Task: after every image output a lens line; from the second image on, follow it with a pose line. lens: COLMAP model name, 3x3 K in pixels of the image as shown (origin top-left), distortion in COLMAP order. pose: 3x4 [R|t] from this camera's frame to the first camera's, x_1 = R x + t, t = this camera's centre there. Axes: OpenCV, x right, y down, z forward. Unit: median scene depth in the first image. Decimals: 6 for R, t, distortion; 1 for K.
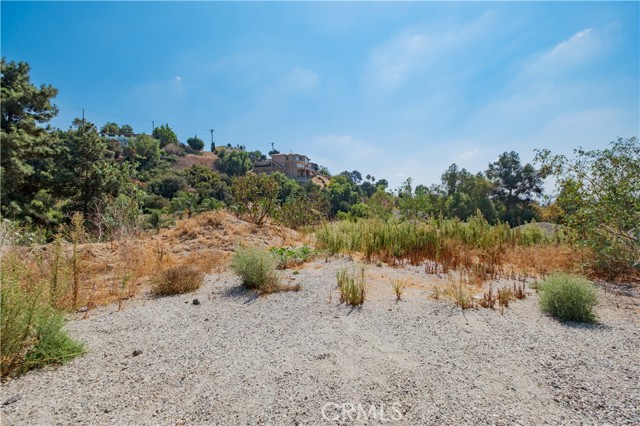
lens RADIAL K [[279.2, 0, 318.4], [0, 279.2, 206.4], [0, 0, 1]] dist [0.001075, 0.000658]
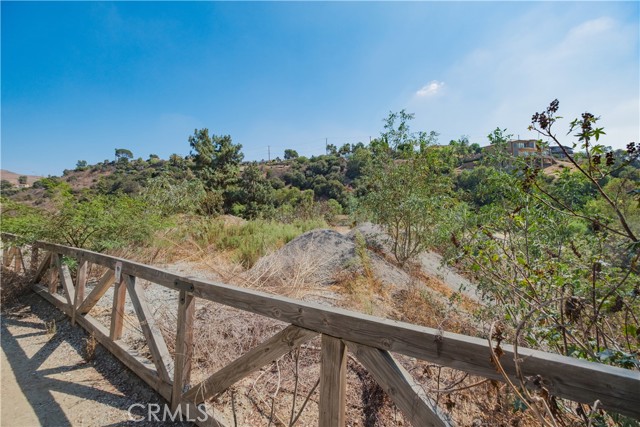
lens RADIAL K [[279.2, 0, 318.3], [0, 279.2, 213.4], [0, 0, 1]] dist [0.001075, 0.000658]
pose [[0.662385, 0.000975, -0.749163, 0.211488], [0.017000, 0.999722, 0.016332, 0.000143], [0.748970, -0.023554, 0.662185, 0.052936]]
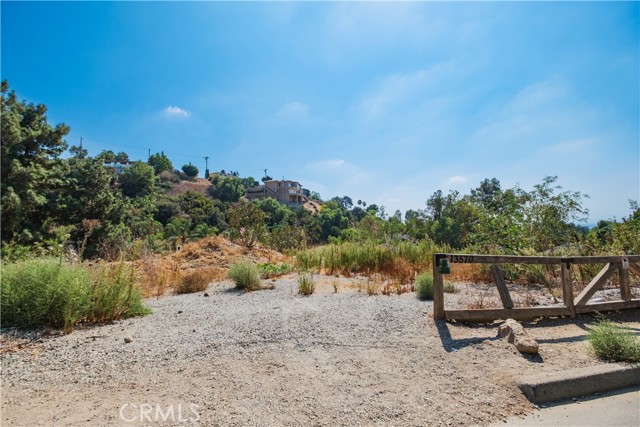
lens RADIAL K [[279.2, 0, 317.2], [0, 279.2, 208.8], [0, 0, 1]] dist [0.001075, 0.000658]
pose [[0.999773, -0.003291, 0.021053, 0.007546], [0.004970, 0.996767, -0.080191, -0.000546], [-0.020721, 0.080277, 0.996557, -0.030206]]
